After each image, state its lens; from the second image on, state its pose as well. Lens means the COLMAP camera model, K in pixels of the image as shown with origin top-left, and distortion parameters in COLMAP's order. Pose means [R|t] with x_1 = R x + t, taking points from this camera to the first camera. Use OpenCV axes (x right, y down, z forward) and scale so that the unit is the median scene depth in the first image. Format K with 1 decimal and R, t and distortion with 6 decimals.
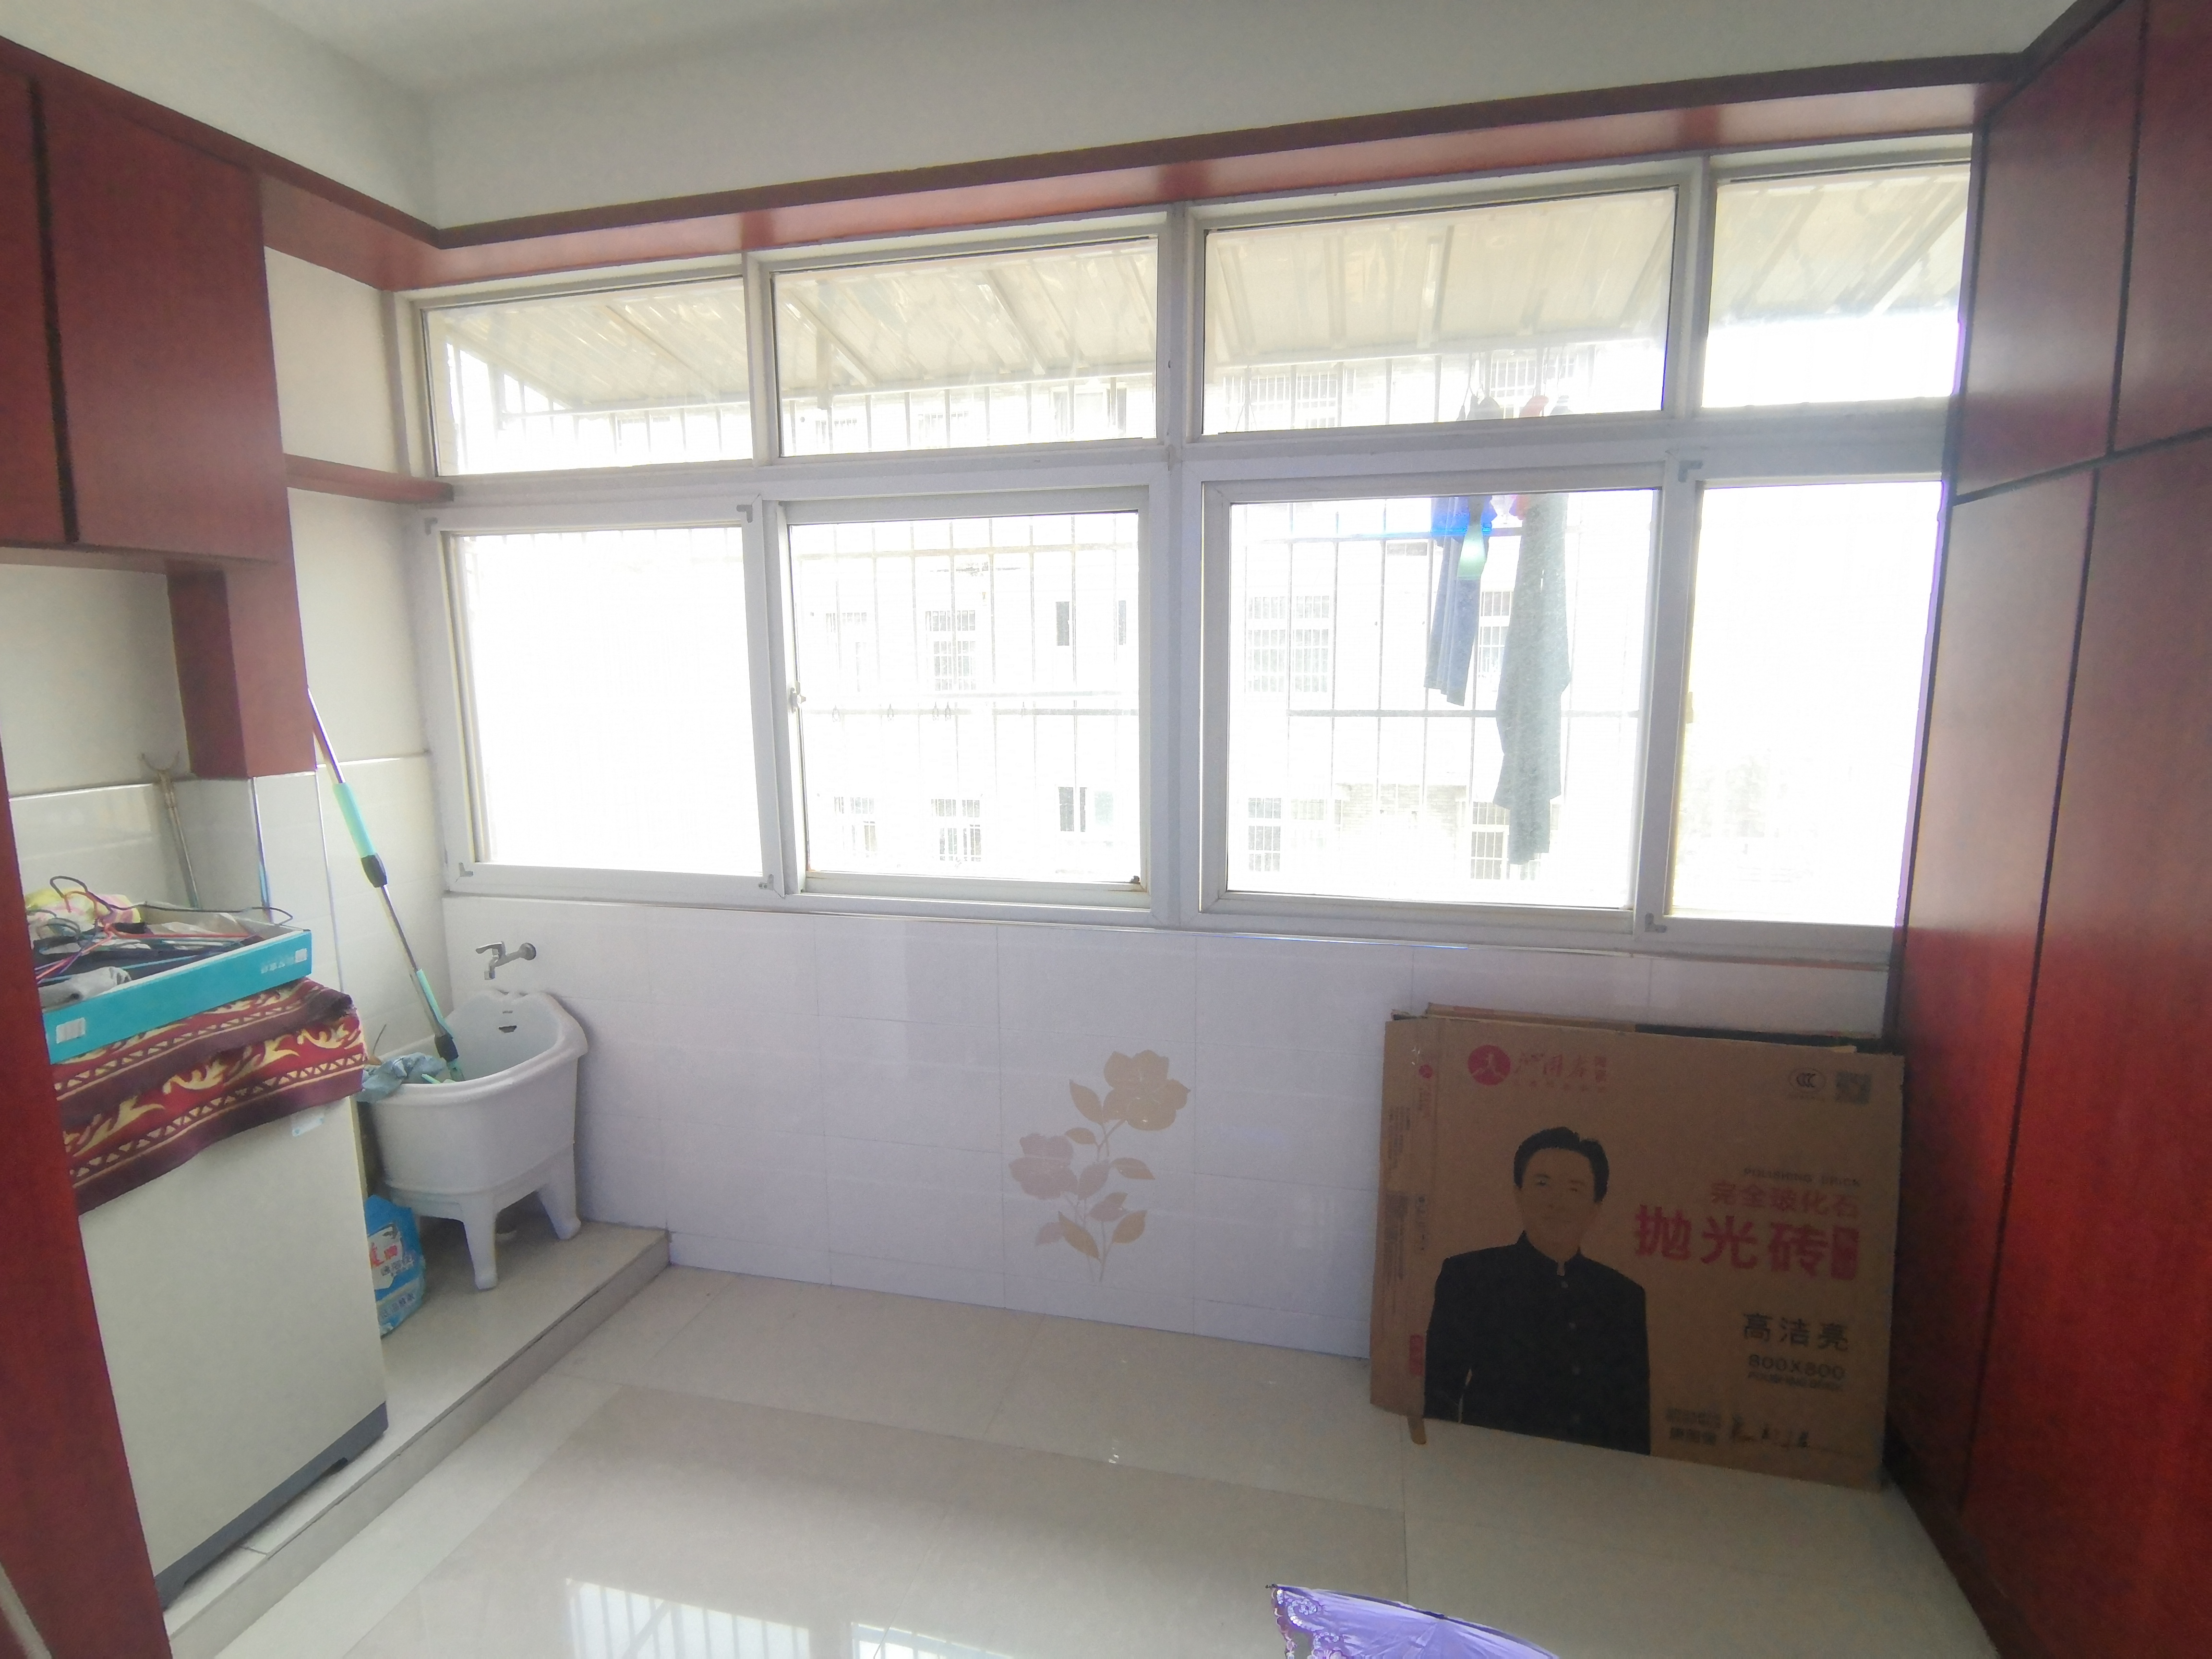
lens RADIAL K [[1072.5, 0, 1113.3], [0, 1072.5, 823.0], [0, 0, 1]] dist [-0.006528, -0.000362]
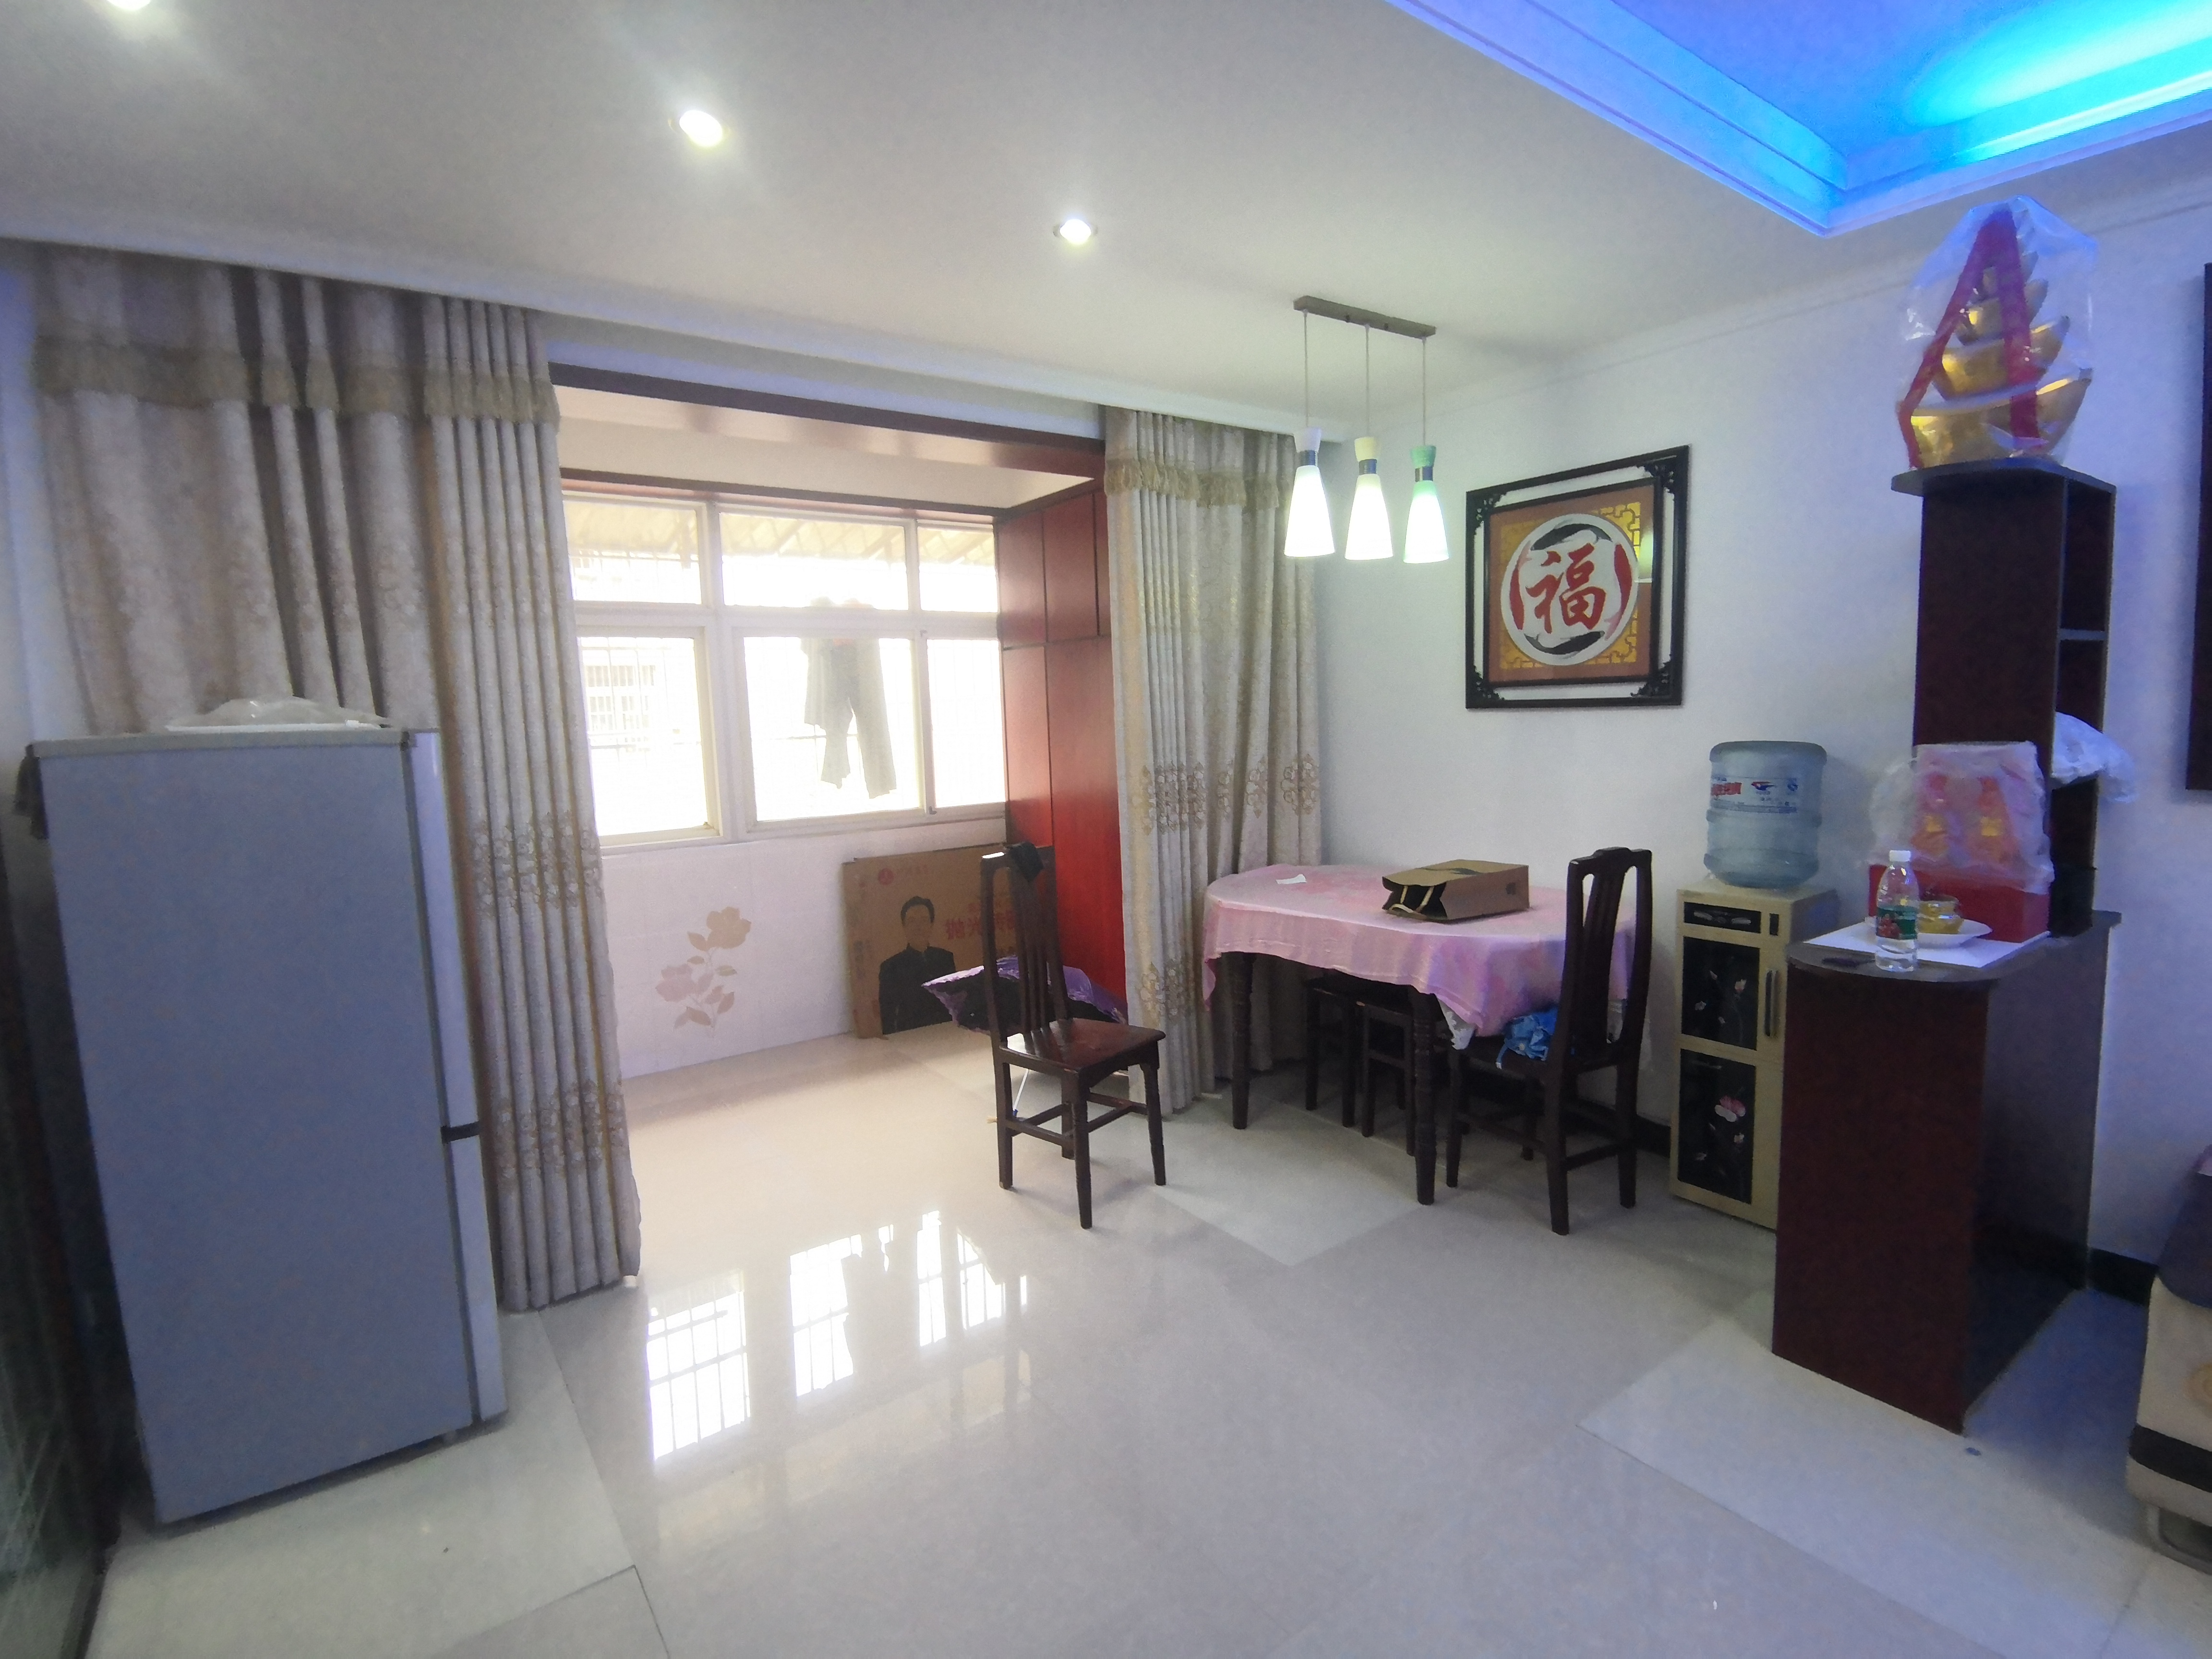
lens RADIAL K [[1072.5, 0, 1113.3], [0, 1072.5, 823.0], [0, 0, 1]] dist [-0.006528, -0.000362]
pose [[0.665915, -0.099529, 0.739359, -1.034977], [0.146027, 0.989279, 0.001651, 0.174334], [-0.731596, 0.106867, 0.673310, -0.959051]]
